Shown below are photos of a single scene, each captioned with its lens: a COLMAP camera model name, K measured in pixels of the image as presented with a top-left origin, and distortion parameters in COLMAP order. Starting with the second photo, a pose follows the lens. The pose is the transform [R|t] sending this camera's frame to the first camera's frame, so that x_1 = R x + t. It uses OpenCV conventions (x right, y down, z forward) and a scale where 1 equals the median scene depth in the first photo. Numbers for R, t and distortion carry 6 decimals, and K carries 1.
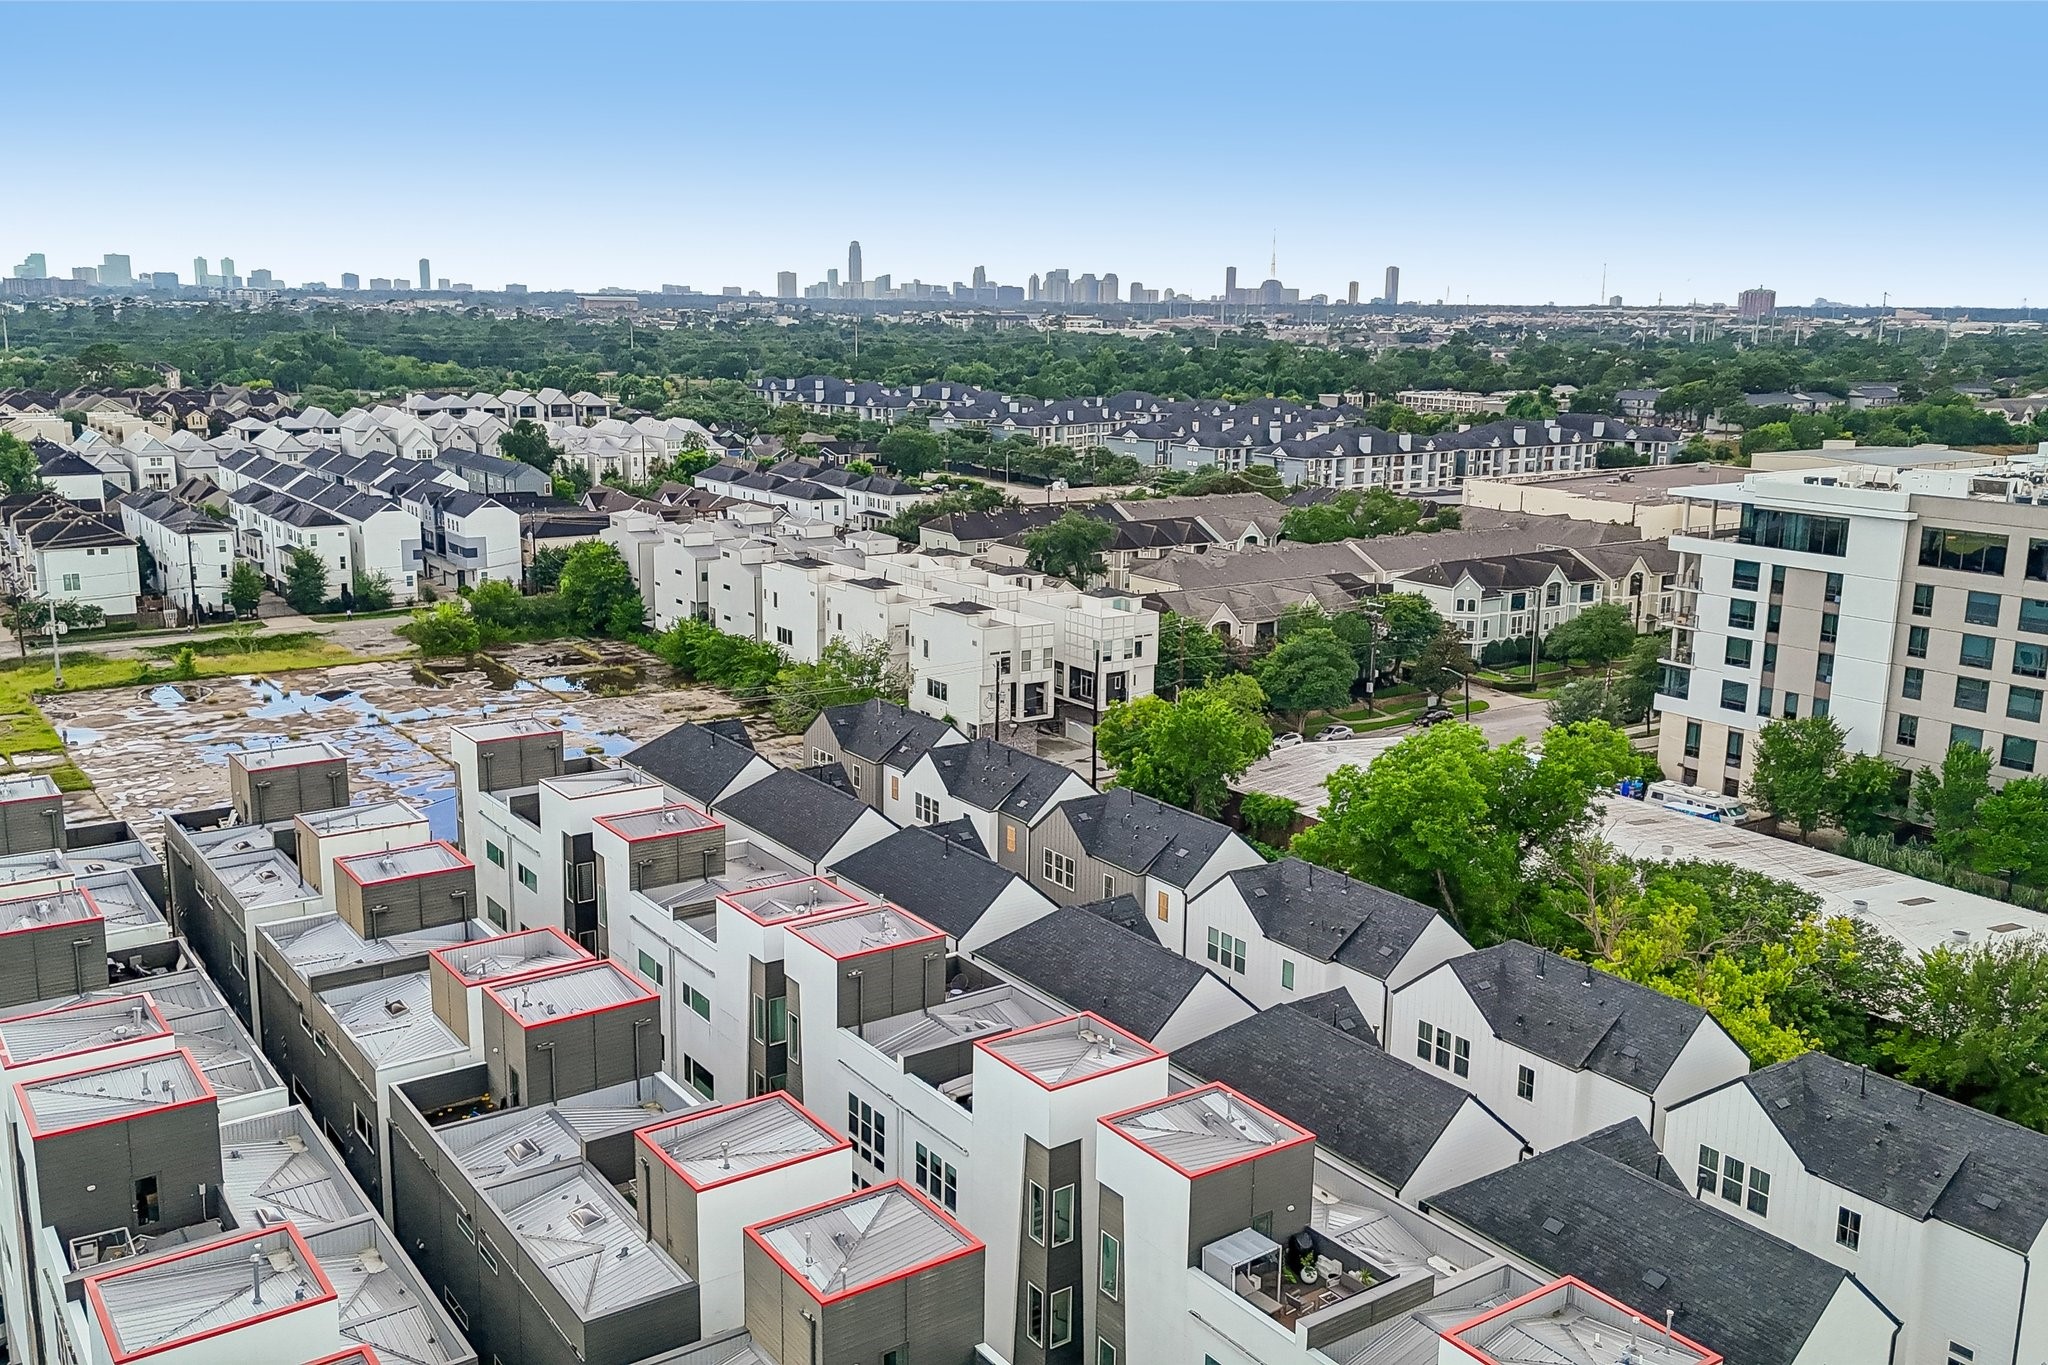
lens RADIAL K [[1812.4, 0, 1044.7], [0, 1812.4, 676.2], [0, 0, 1]] dist [0.083284, -0.128914]
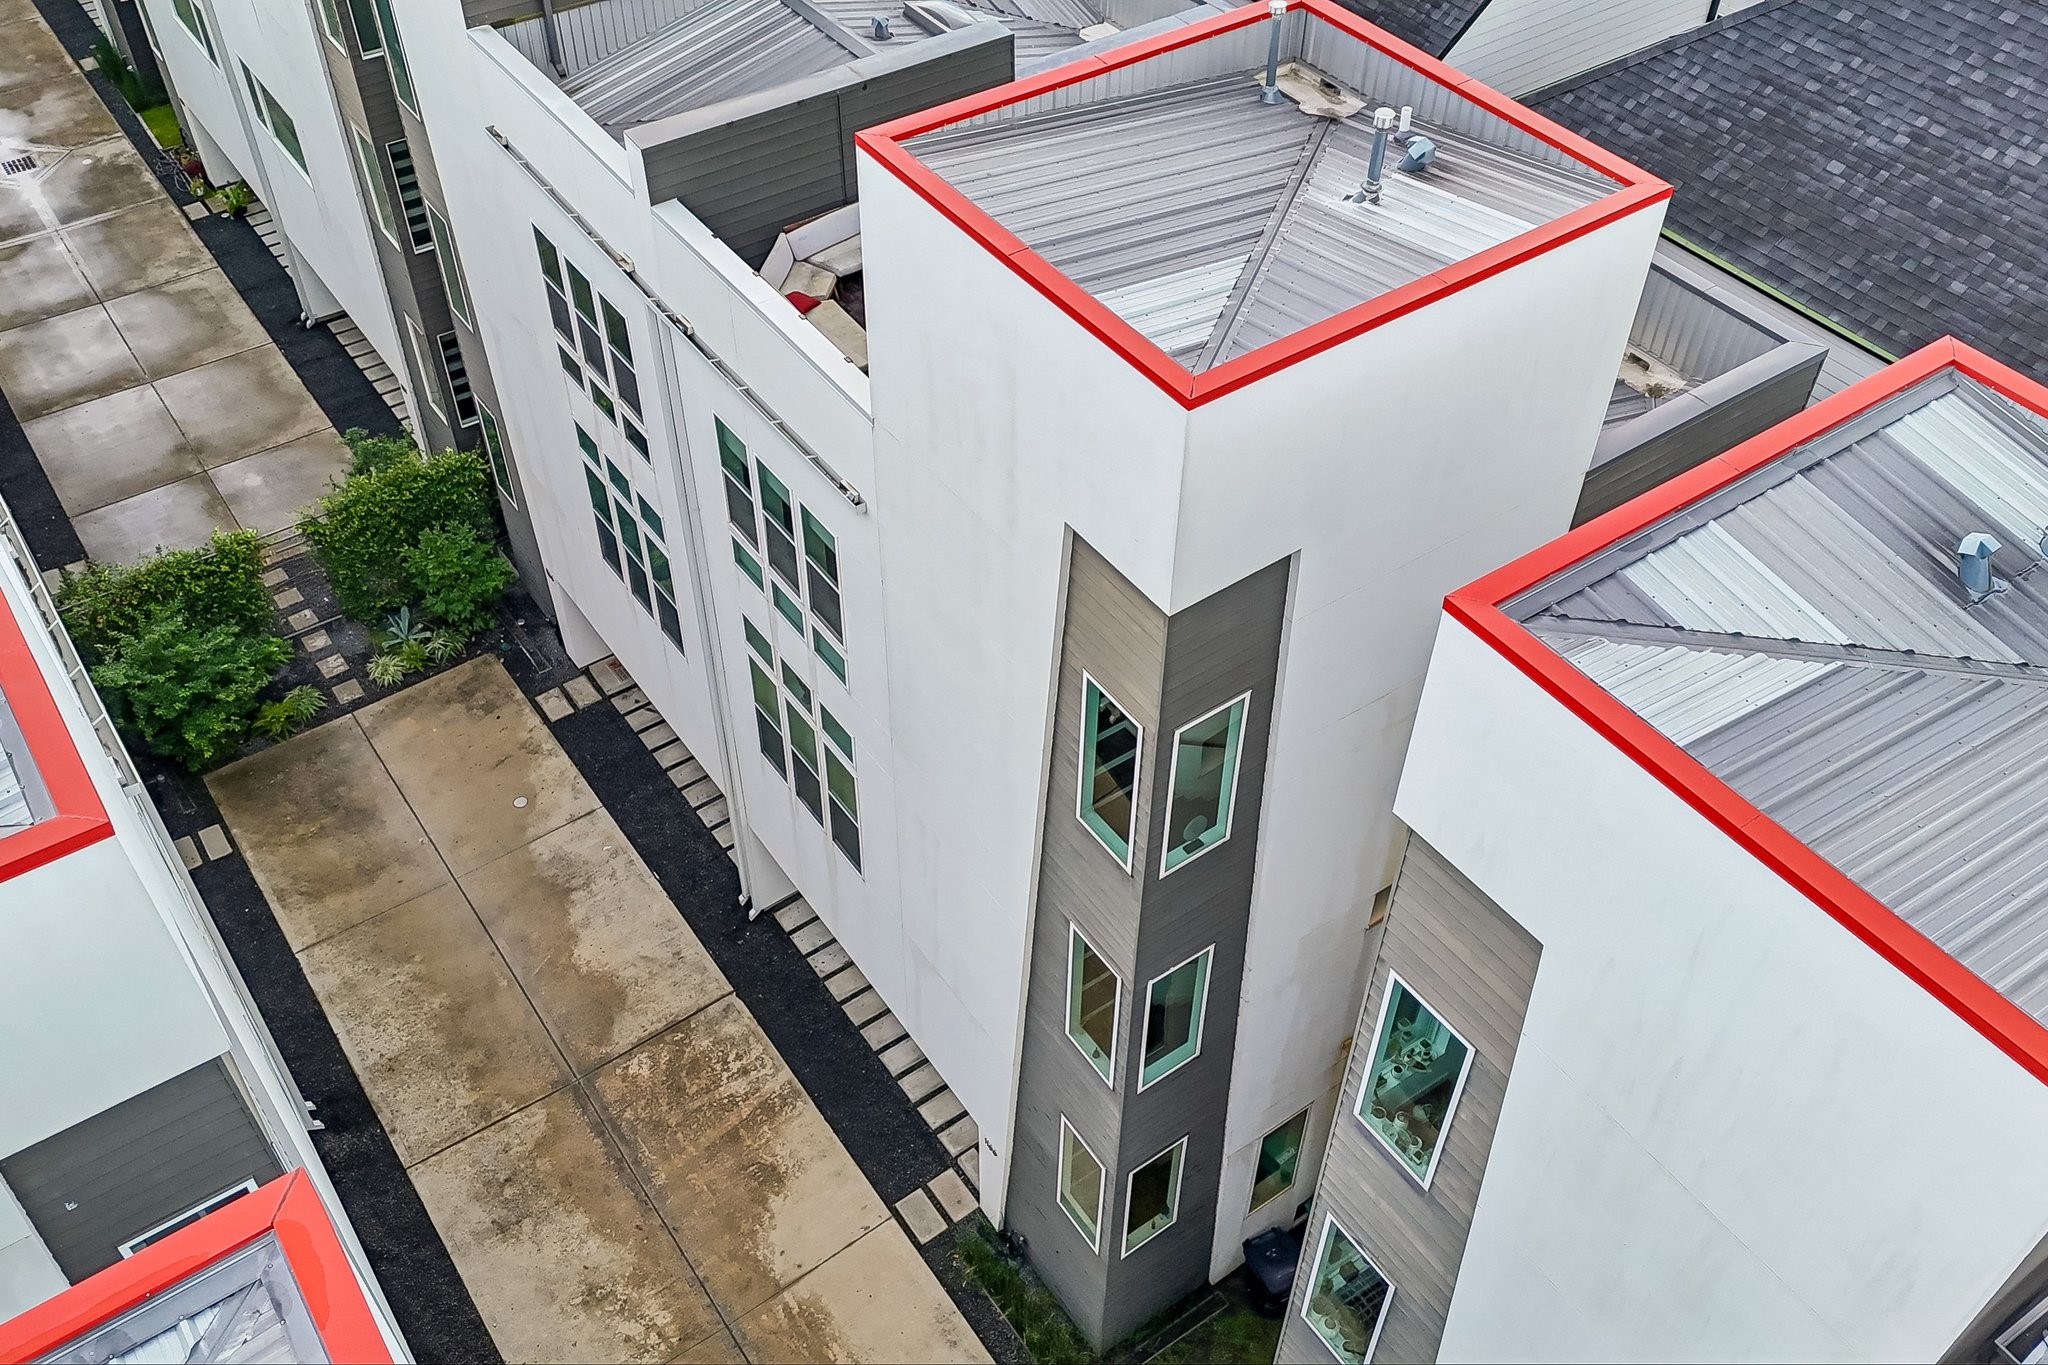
lens RADIAL K [[1777.0, 0, 1024.0], [0, 1777.0, 682.5], [0, 0, 1]] dist [0.065108, -0.031815]
pose [[0.999914, 0.003877, -0.012524, -0.012316], [0.003633, 0.835931, 0.548822, 0.125482], [0.012597, -0.548821, 0.835845, 0.724473]]
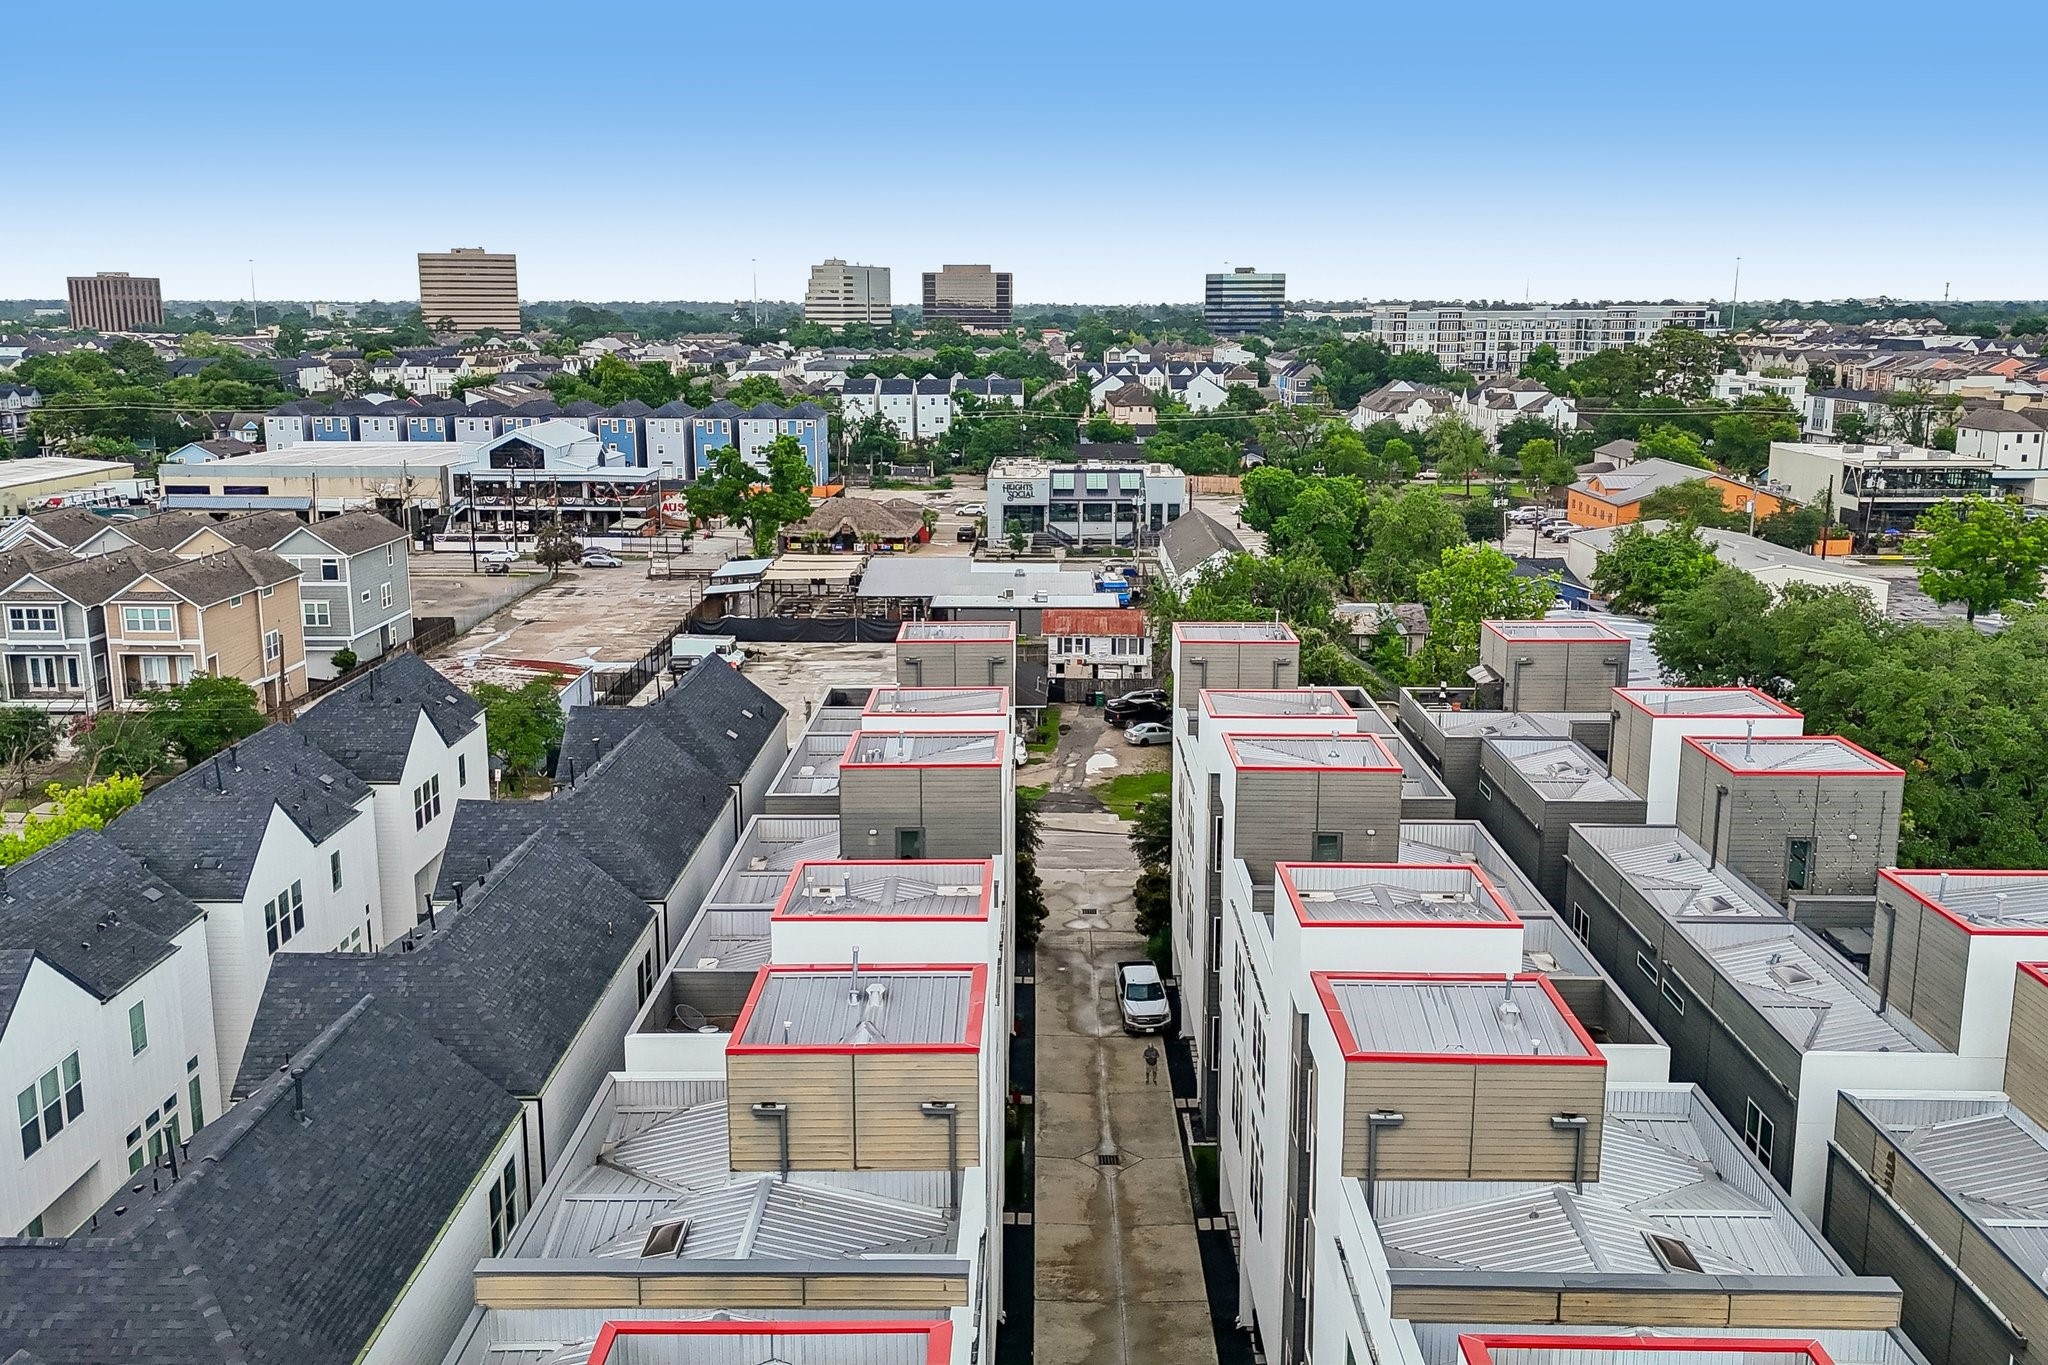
lens RADIAL K [[1757.8, 0, 1024.0], [0, 1757.8, 682.5], [0, 0, 1]] dist [0.124014, -0.216237]
pose [[-0.803770, -0.142097, 0.577721, -0.520391], [0.108117, 0.920002, 0.376705, -0.155514], [-0.585033, 0.365246, -0.724108, 1.536995]]
